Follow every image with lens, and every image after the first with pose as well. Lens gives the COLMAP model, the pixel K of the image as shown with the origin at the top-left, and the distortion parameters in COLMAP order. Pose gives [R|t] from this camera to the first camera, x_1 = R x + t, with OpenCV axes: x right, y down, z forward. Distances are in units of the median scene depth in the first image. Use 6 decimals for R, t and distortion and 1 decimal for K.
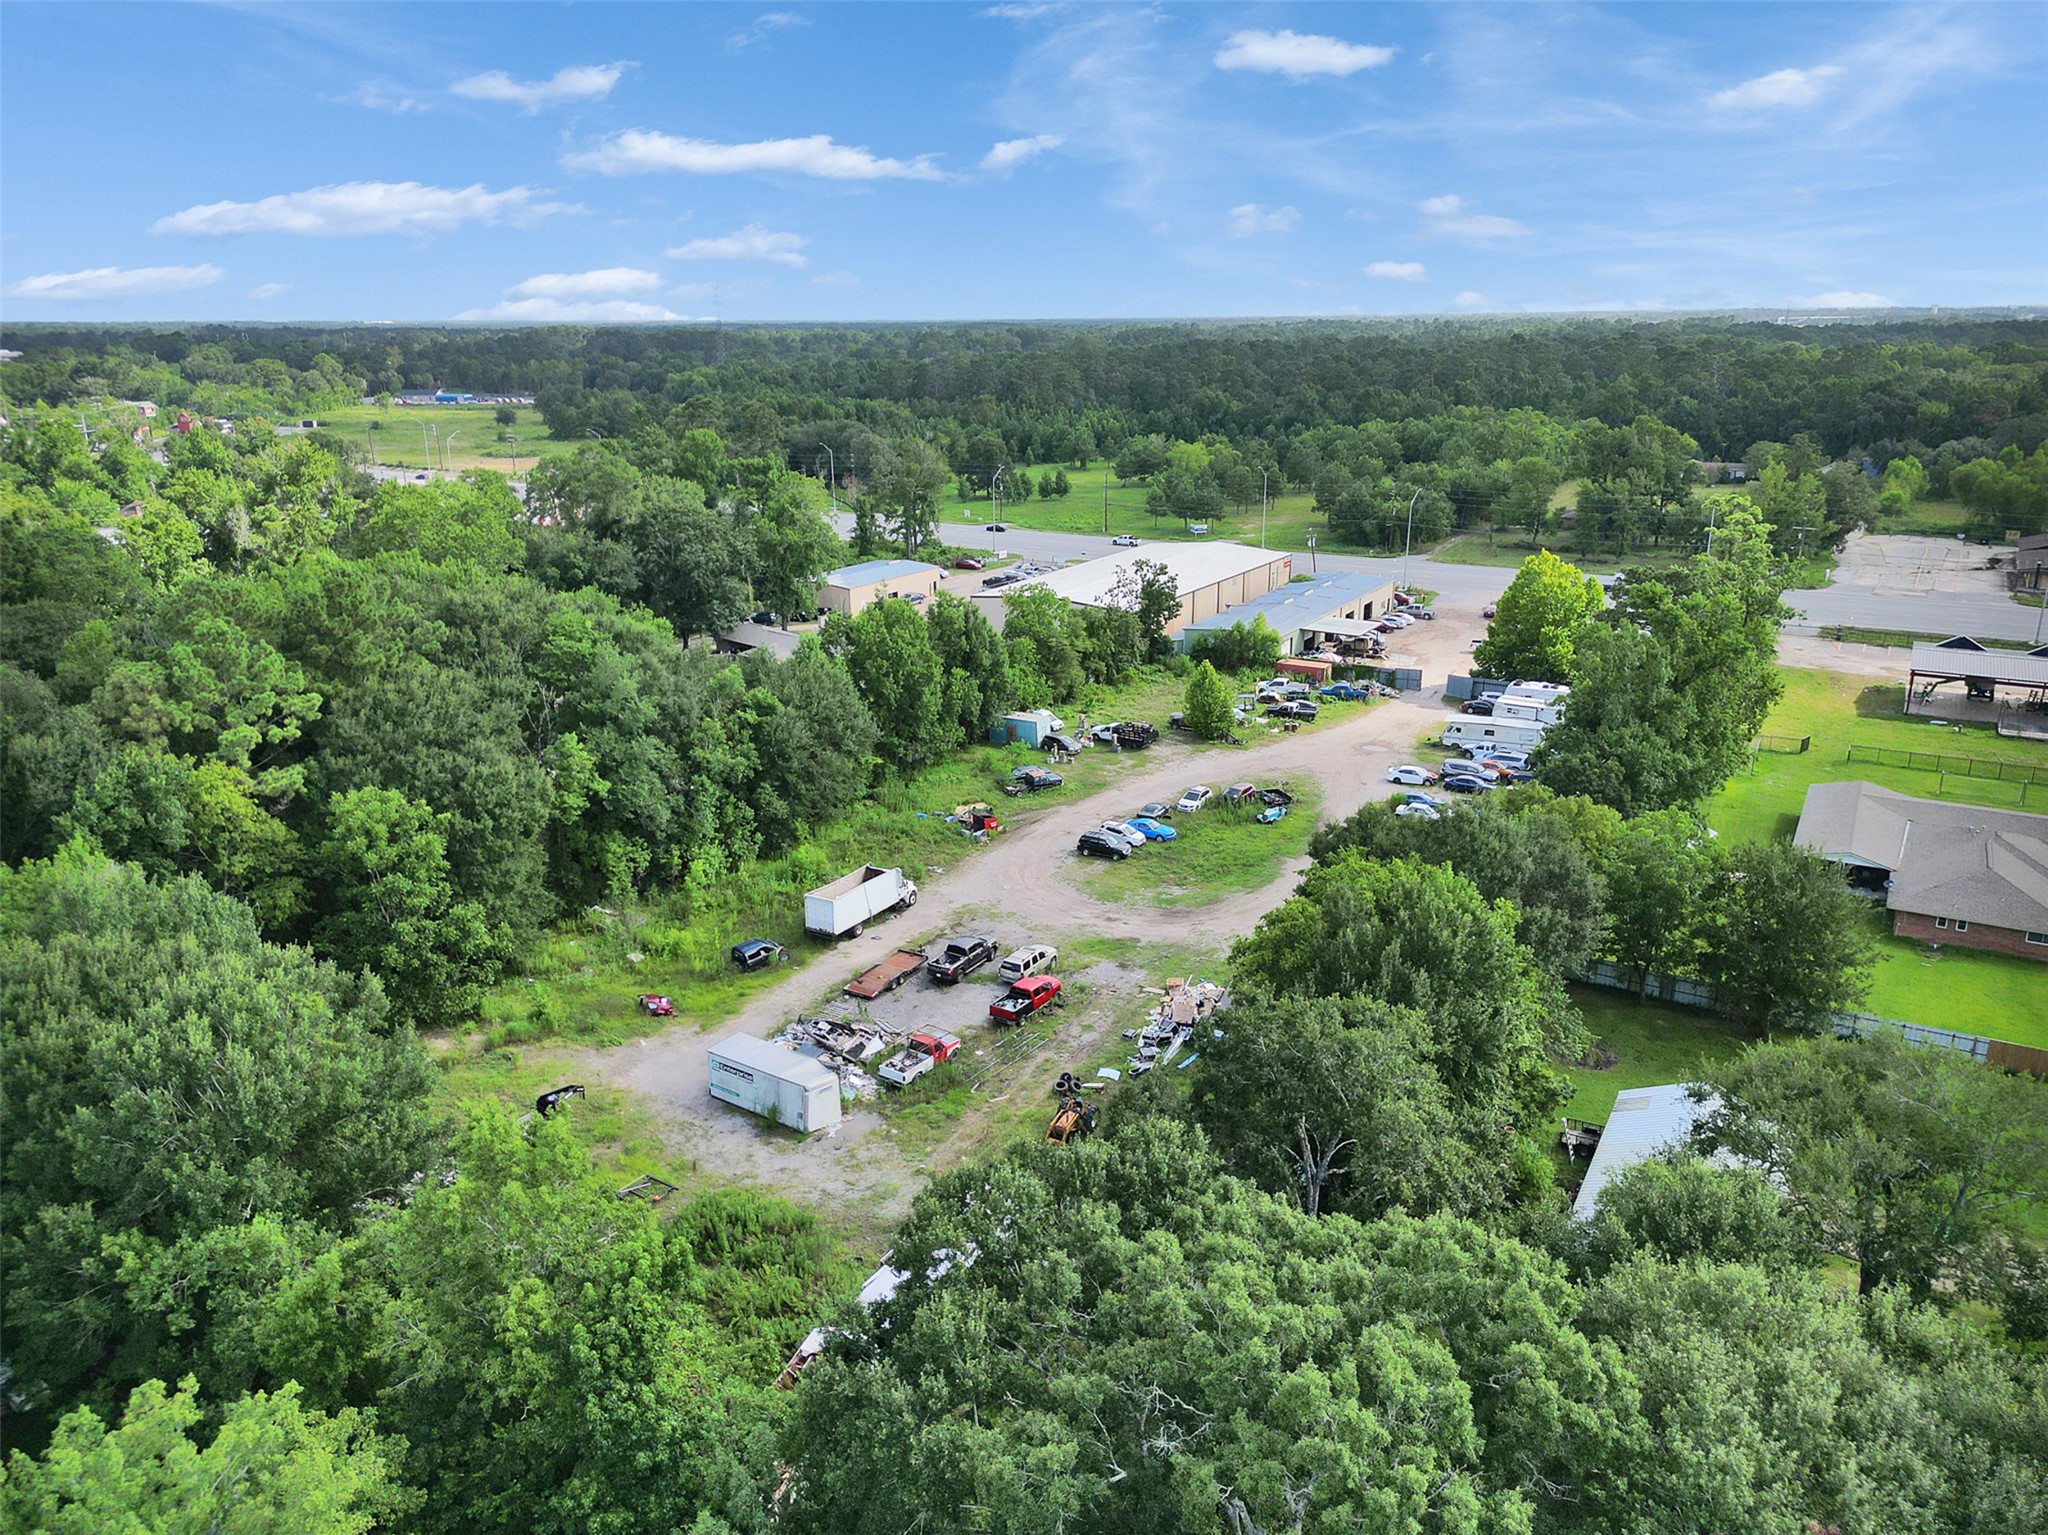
lens RADIAL K [[1436.5, 0, 1024.0], [0, 1436.5, 767.5], [0, 0, 1]] dist [0.082200, -0.082955]
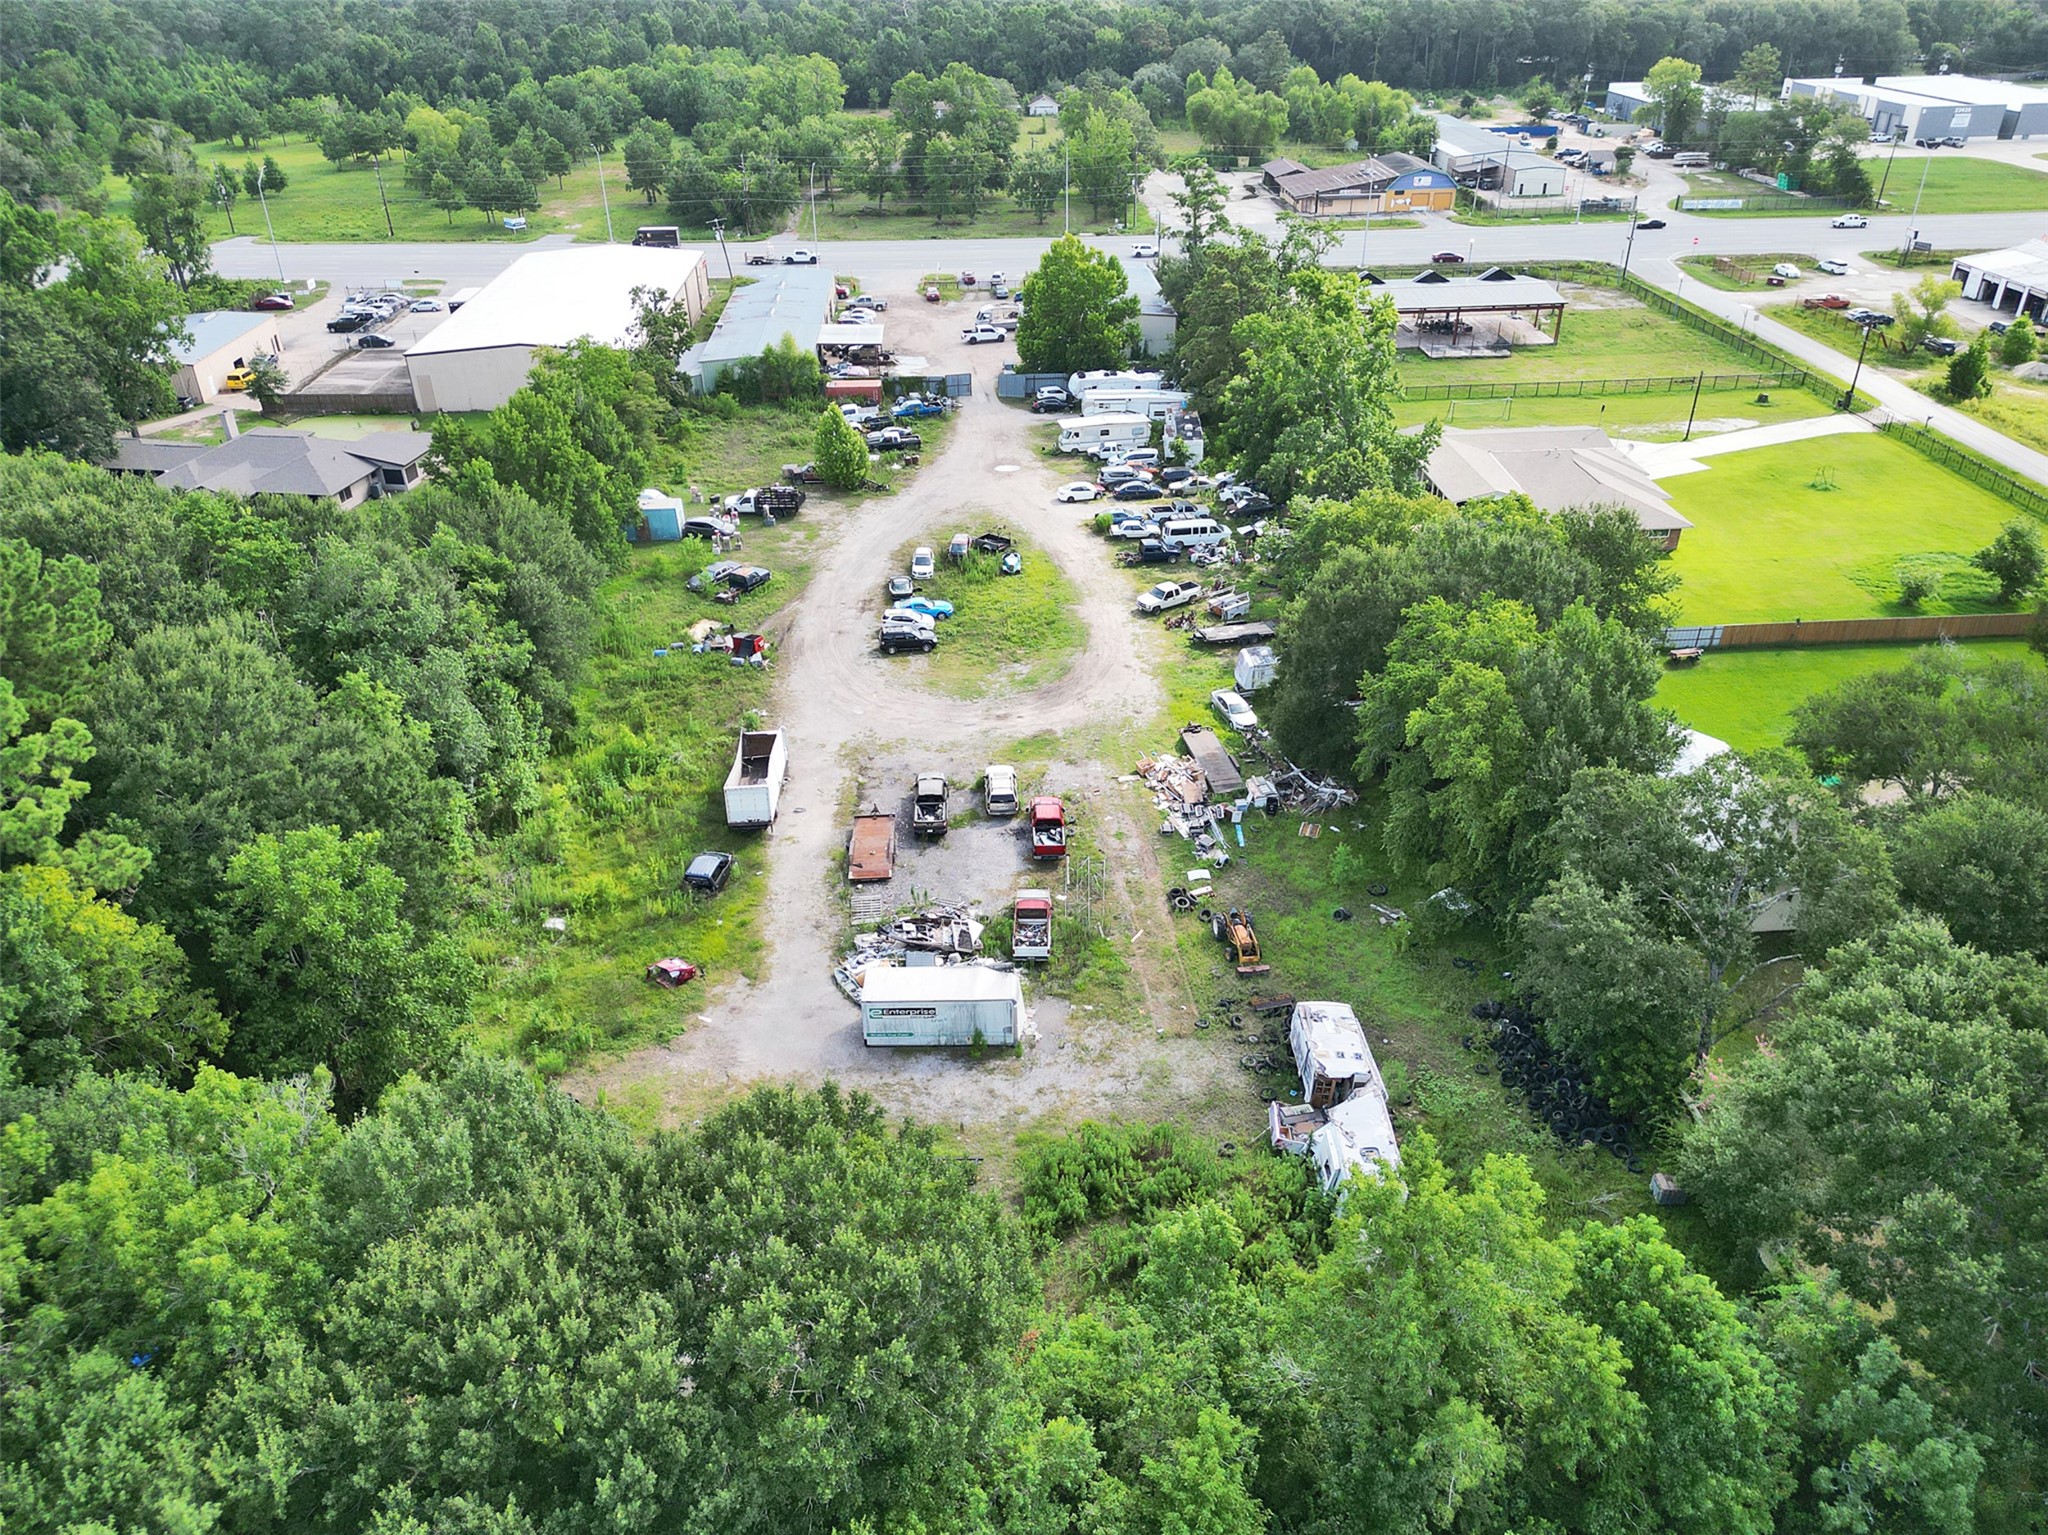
lens RADIAL K [[1436.5, 0, 1024.0], [0, 1436.5, 767.5], [0, 0, 1]] dist [0.082200, -0.082955]
pose [[0.824245, -0.287271, 0.487950, -0.296842], [0.170396, 0.947642, 0.270072, -0.086128], [-0.539986, -0.139461, 0.830039, 0.148870]]
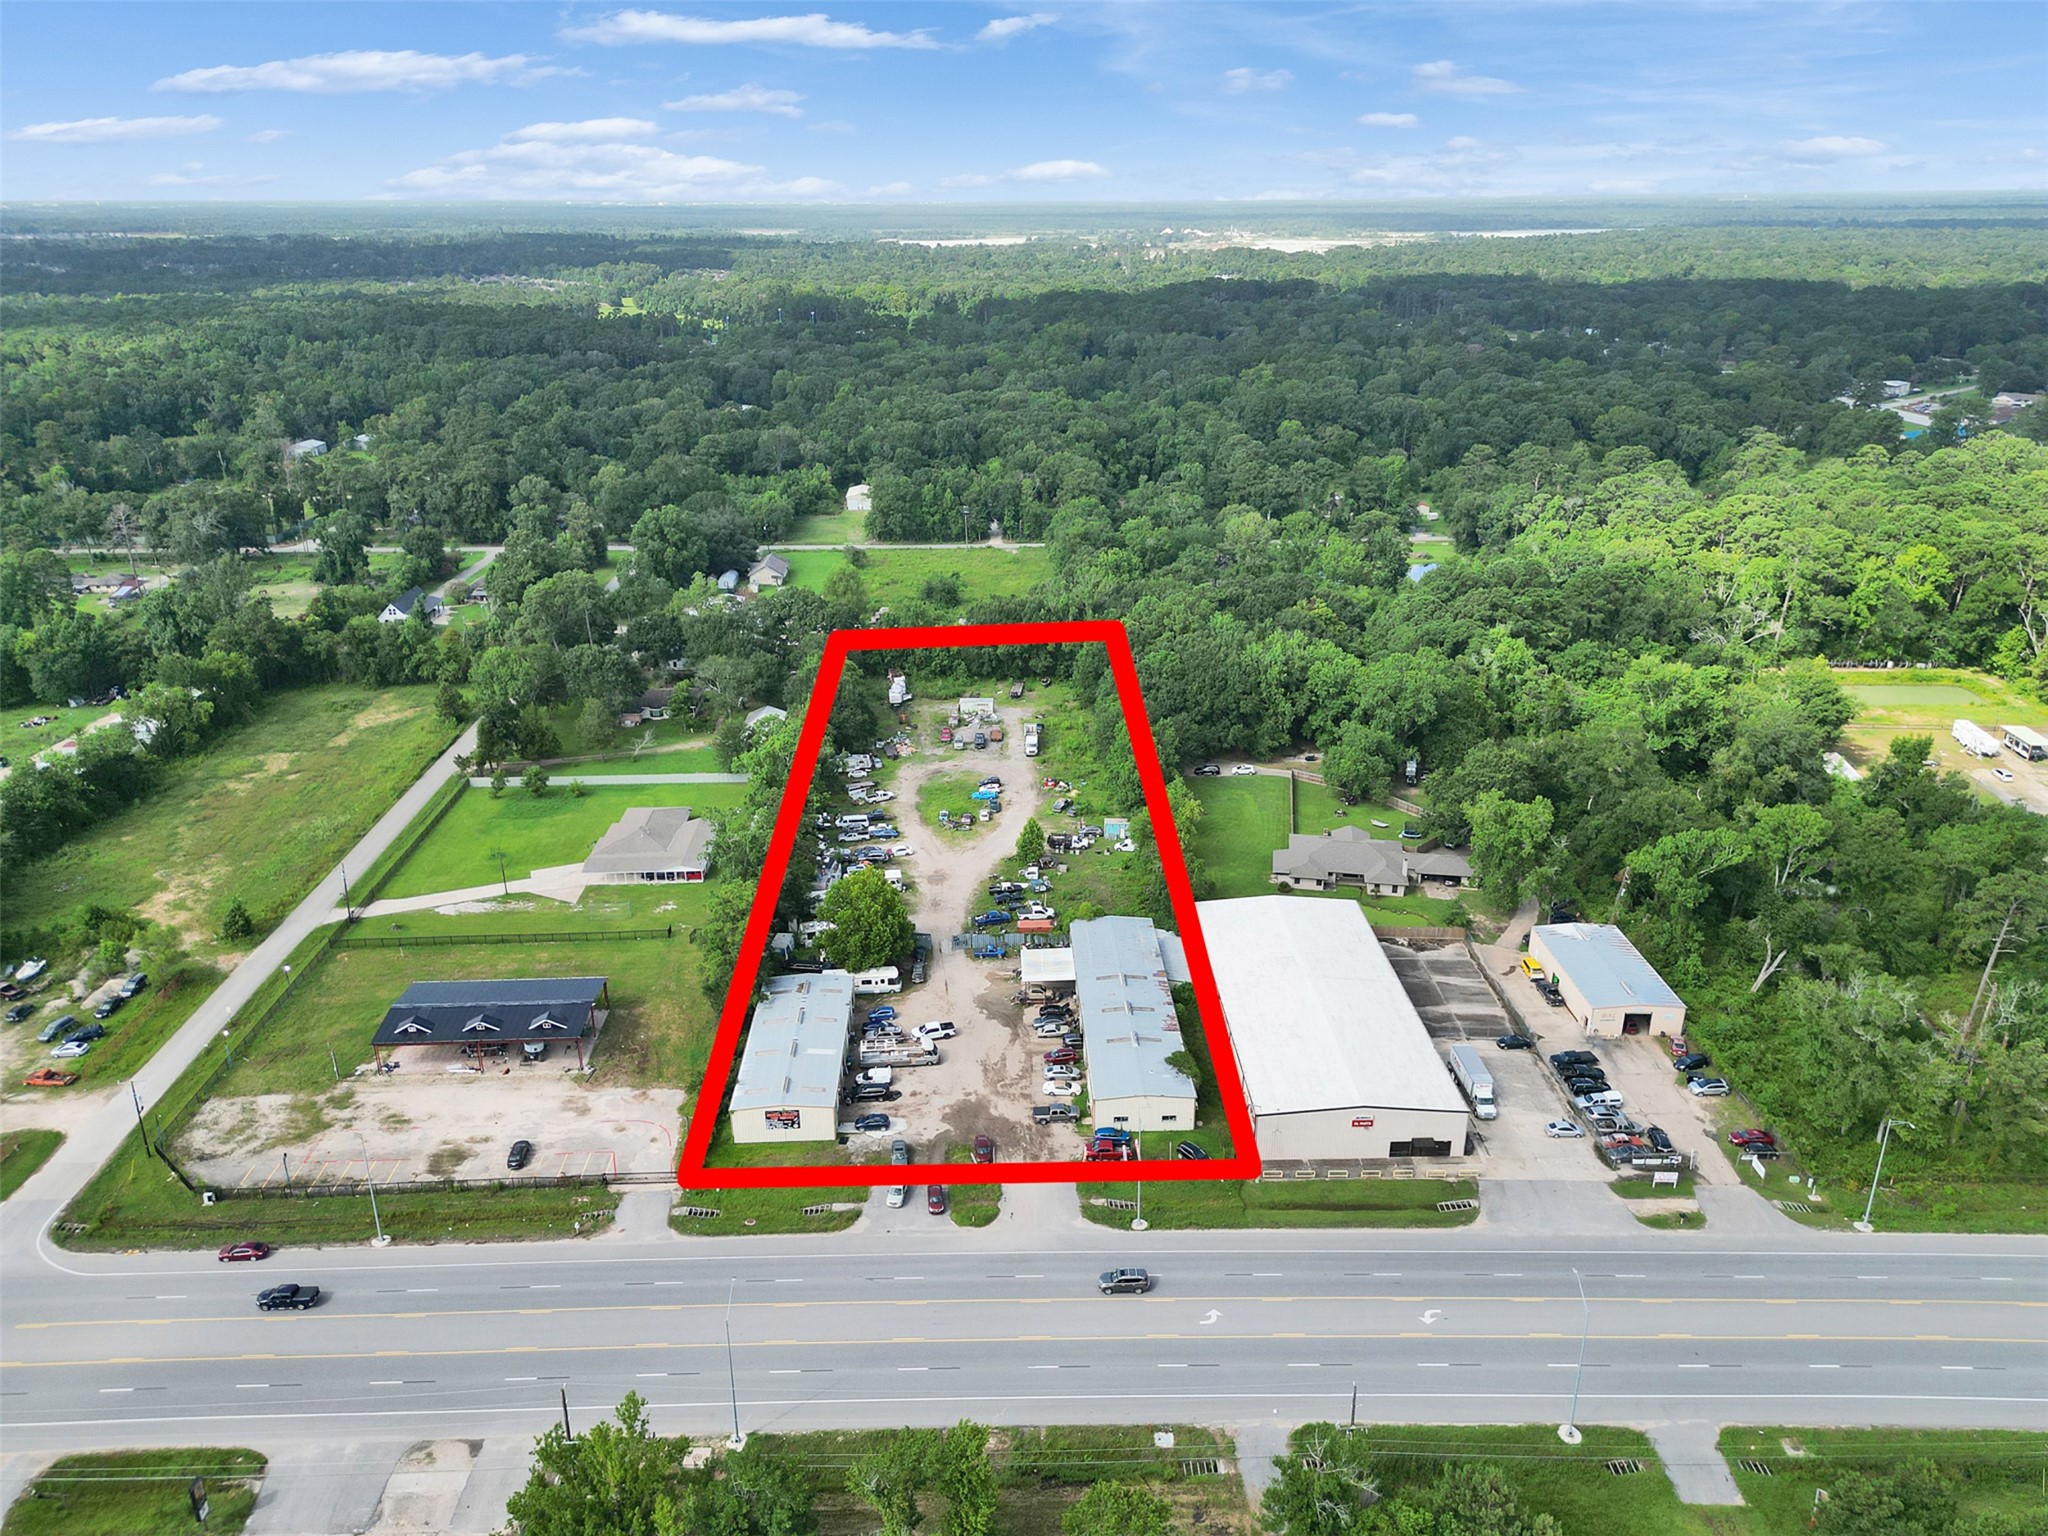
lens RADIAL K [[1433.1, 0, 1024.0], [0, 1433.1, 768.0], [0, 0, 1]] dist [0.086402, -0.084718]
pose [[-0.835221, 0.217703, -0.504986, 0.991297], [-0.149729, 0.793577, 0.589761, -1.131486], [0.529138, 0.568192, -0.630215, 2.079541]]
